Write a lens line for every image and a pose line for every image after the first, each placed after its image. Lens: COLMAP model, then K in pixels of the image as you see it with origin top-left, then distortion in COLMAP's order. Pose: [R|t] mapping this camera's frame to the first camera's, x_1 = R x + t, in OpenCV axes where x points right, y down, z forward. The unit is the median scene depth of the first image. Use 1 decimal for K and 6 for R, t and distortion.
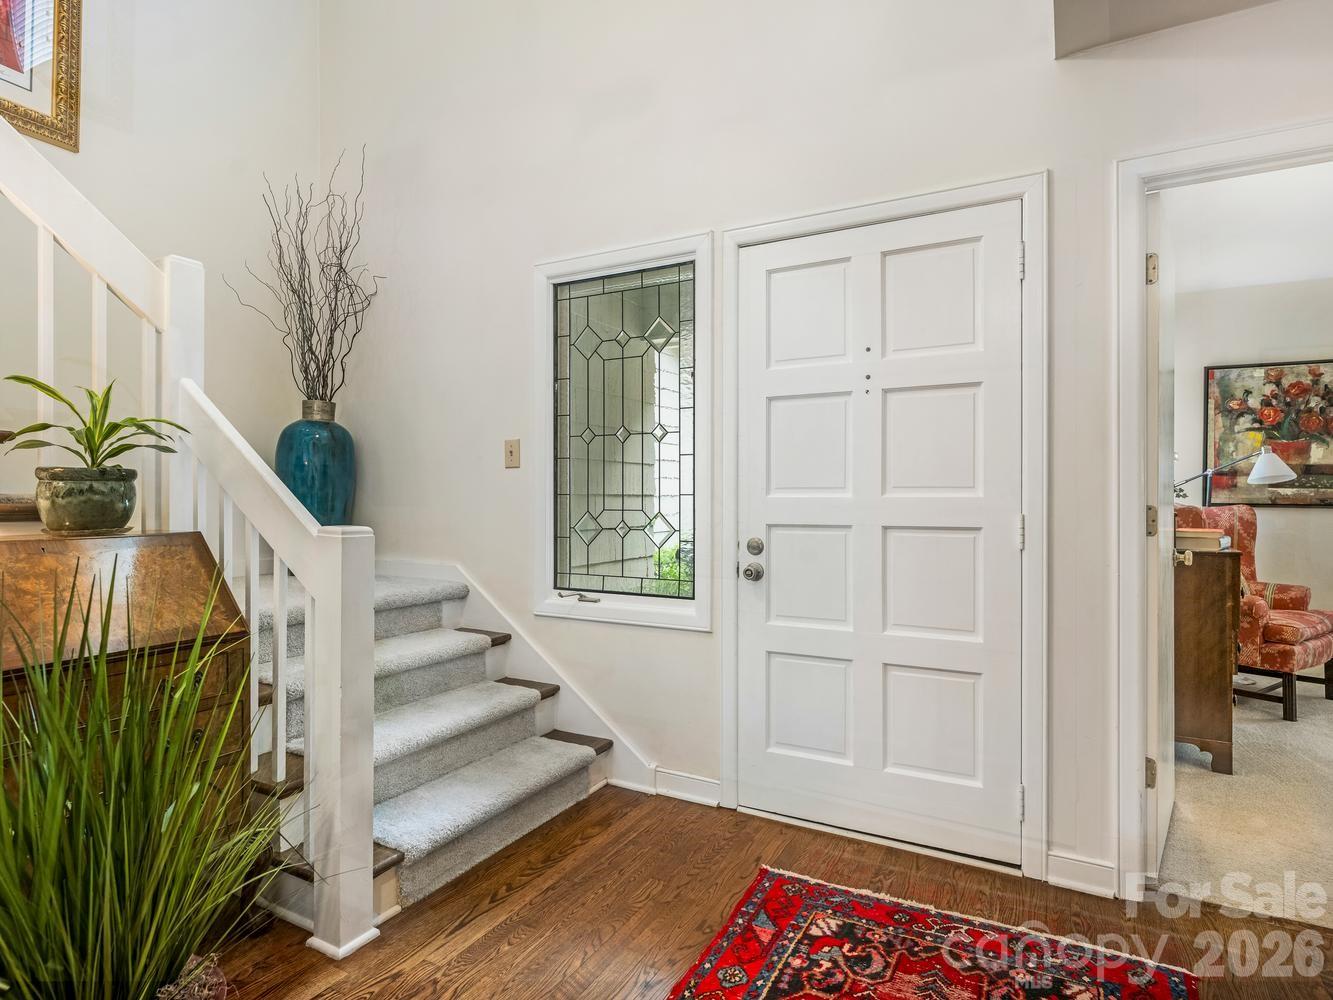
lens RADIAL K [[766.8, 0, 661.5], [0, 766.8, 497.8], [0, 0, 1]] dist [0.001022, -0.001709]
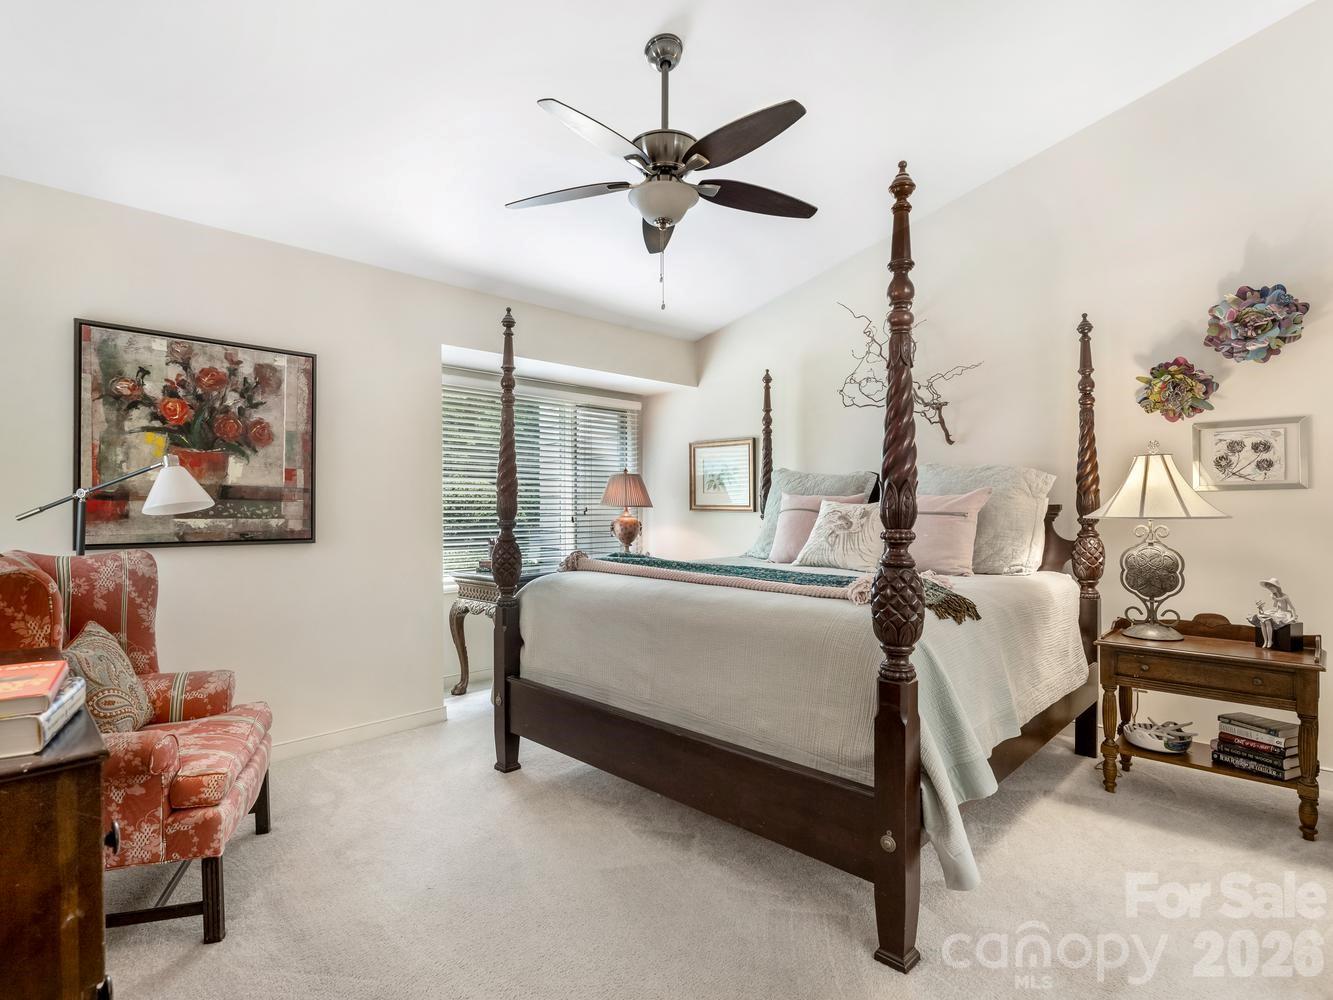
lens RADIAL K [[684.8, 0, 595.0], [0, 684.8, 506.4], [0, 0, 1]] dist [0.005473, -0.001638]
pose [[0.342002, -0.004501, 0.939688, 0.352711], [0.008315, 0.999964, 0.001763, -0.021473], [-0.939662, 0.007210, 0.342027, 0.447981]]
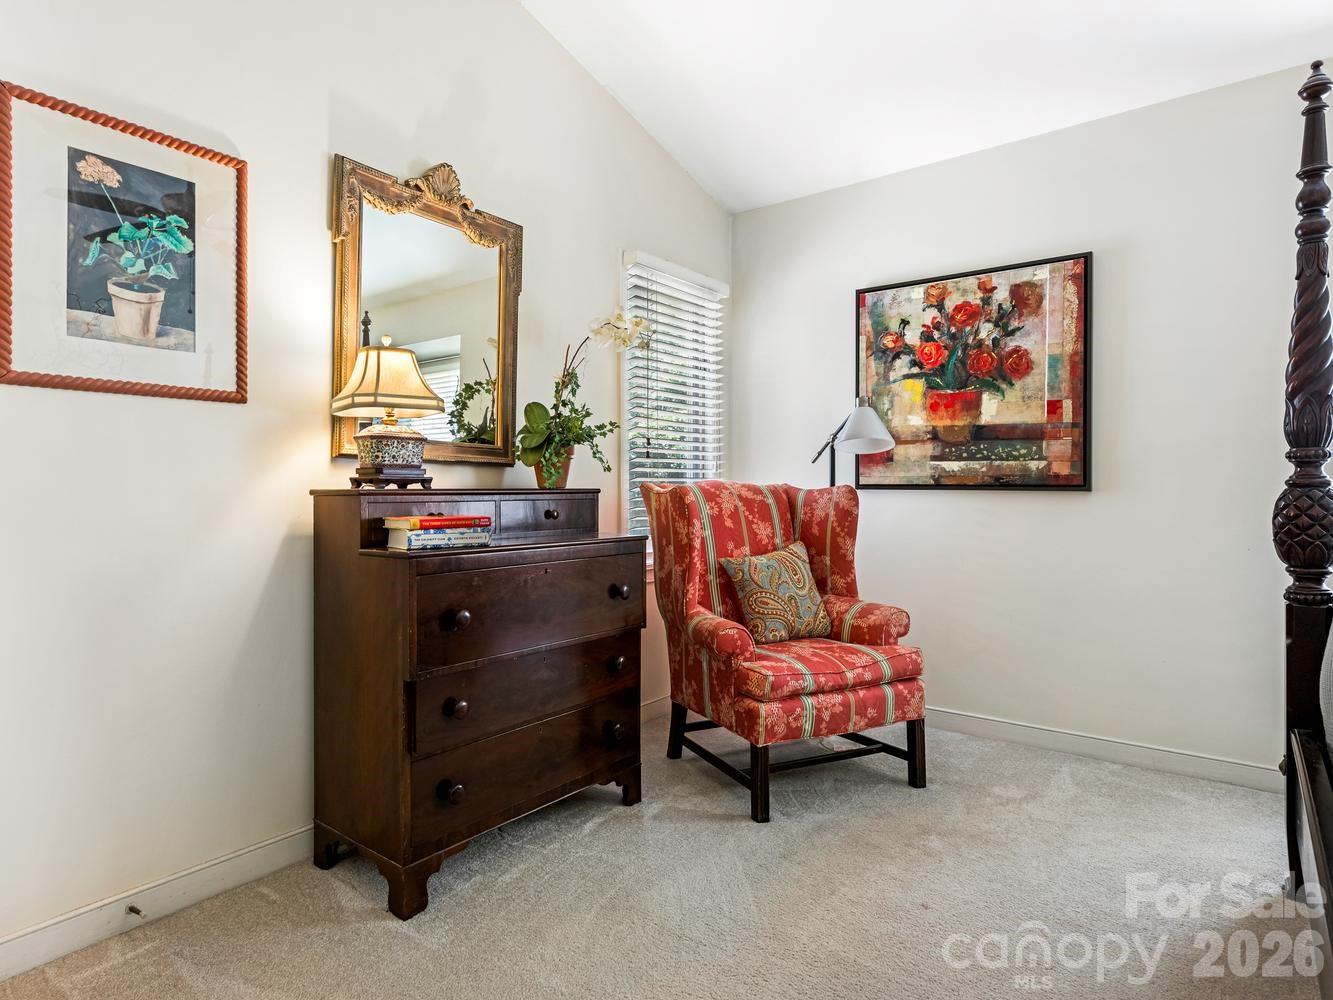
lens RADIAL K [[766.8, 0, 656.9], [0, 766.8, 491.9], [0, 0, 1]] dist [0.001022, -0.001709]
pose [[0.983132, -0.002285, -0.182885, 0.679821], [0.001684, 0.999993, -0.003440, 0.016498], [0.182891, 0.003074, 0.983128, 0.286785]]
